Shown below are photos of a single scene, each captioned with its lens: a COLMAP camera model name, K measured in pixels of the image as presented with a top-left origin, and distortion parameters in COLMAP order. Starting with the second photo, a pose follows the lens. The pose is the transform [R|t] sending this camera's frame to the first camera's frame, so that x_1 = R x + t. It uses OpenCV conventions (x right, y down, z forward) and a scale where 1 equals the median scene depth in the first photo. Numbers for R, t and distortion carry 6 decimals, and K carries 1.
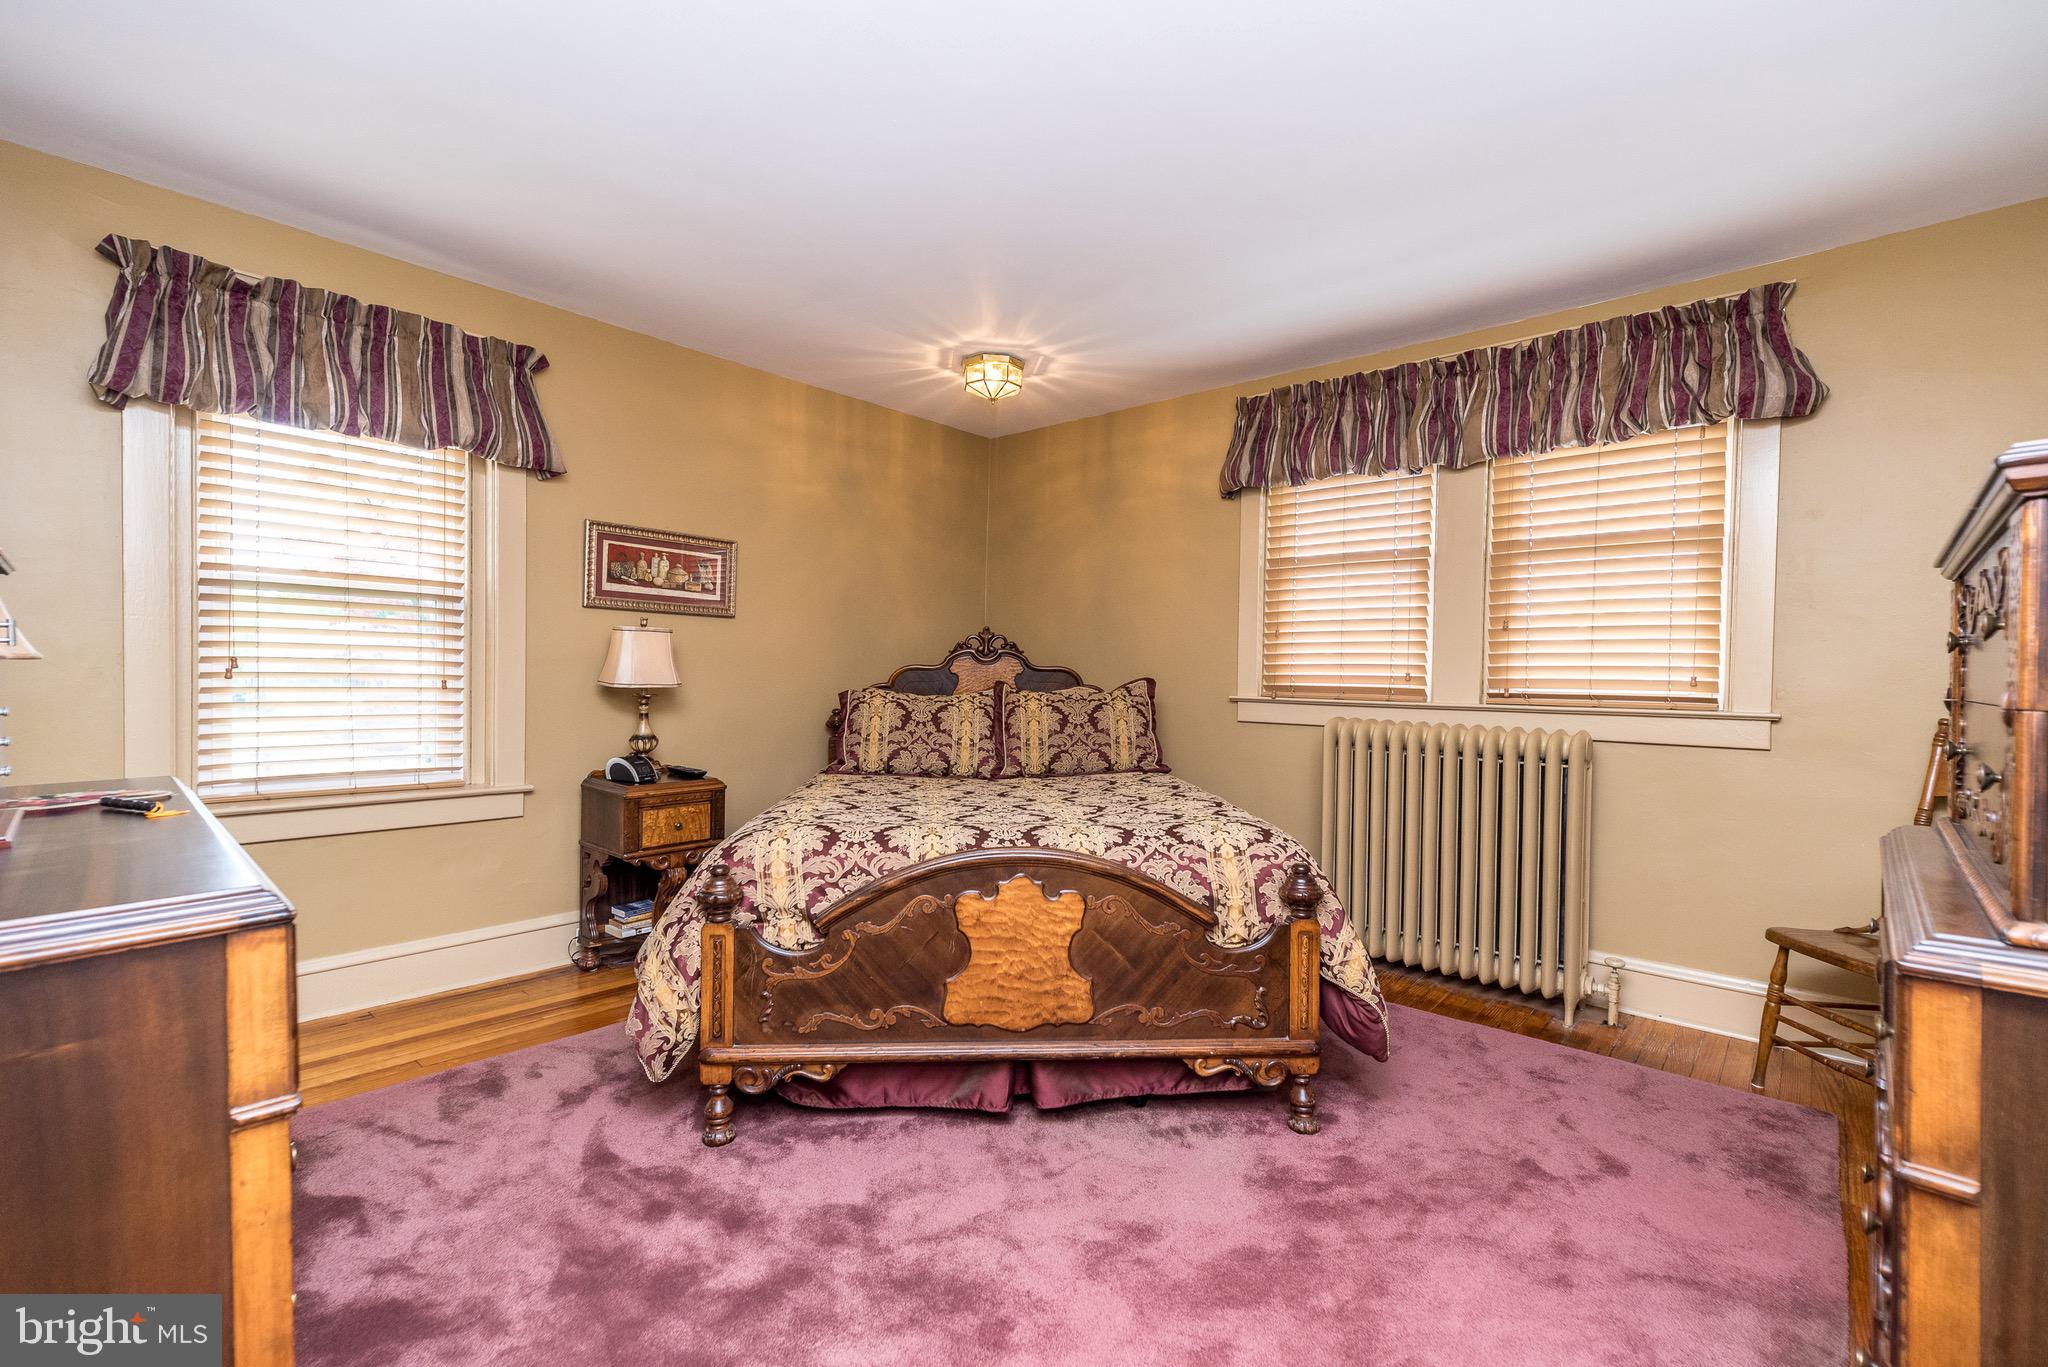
lens RADIAL K [[889.6, 0, 1025.0], [0, 889.6, 685.8], [0, 0, 1]] dist [0.012021, -0.000150]
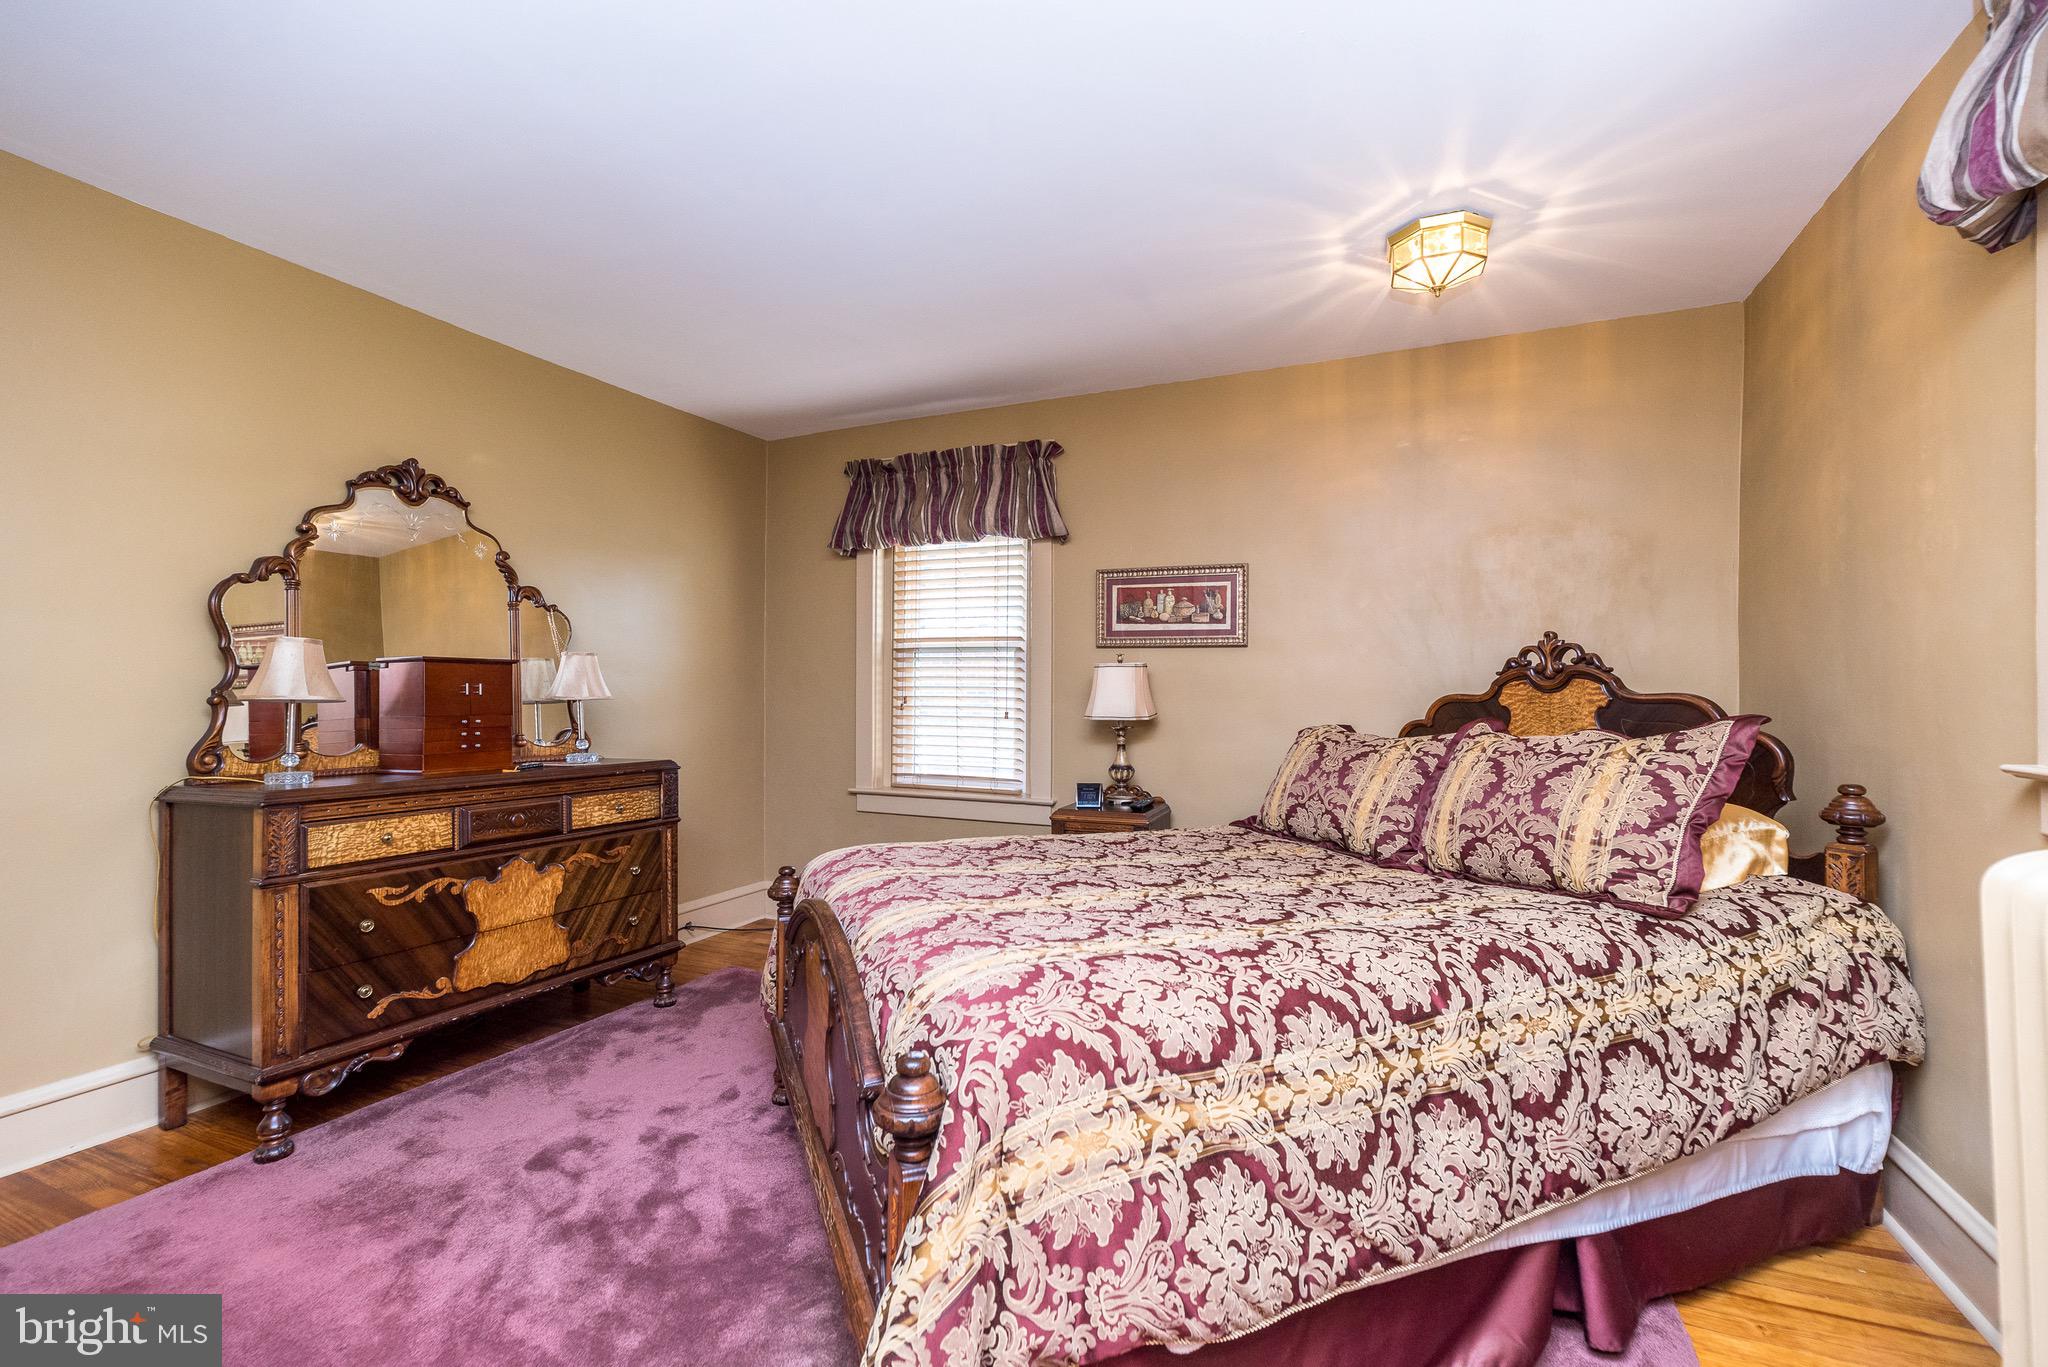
lens RADIAL K [[889.6, 0, 1020.4], [0, 889.6, 687.8], [0, 0, 1]] dist [0.012021, -0.000150]
pose [[0.301755, -0.021891, -0.953134, 0.515094], [-0.015783, 0.999485, -0.027953, -0.004407], [0.953255, 0.023479, 0.301254, 0.537793]]
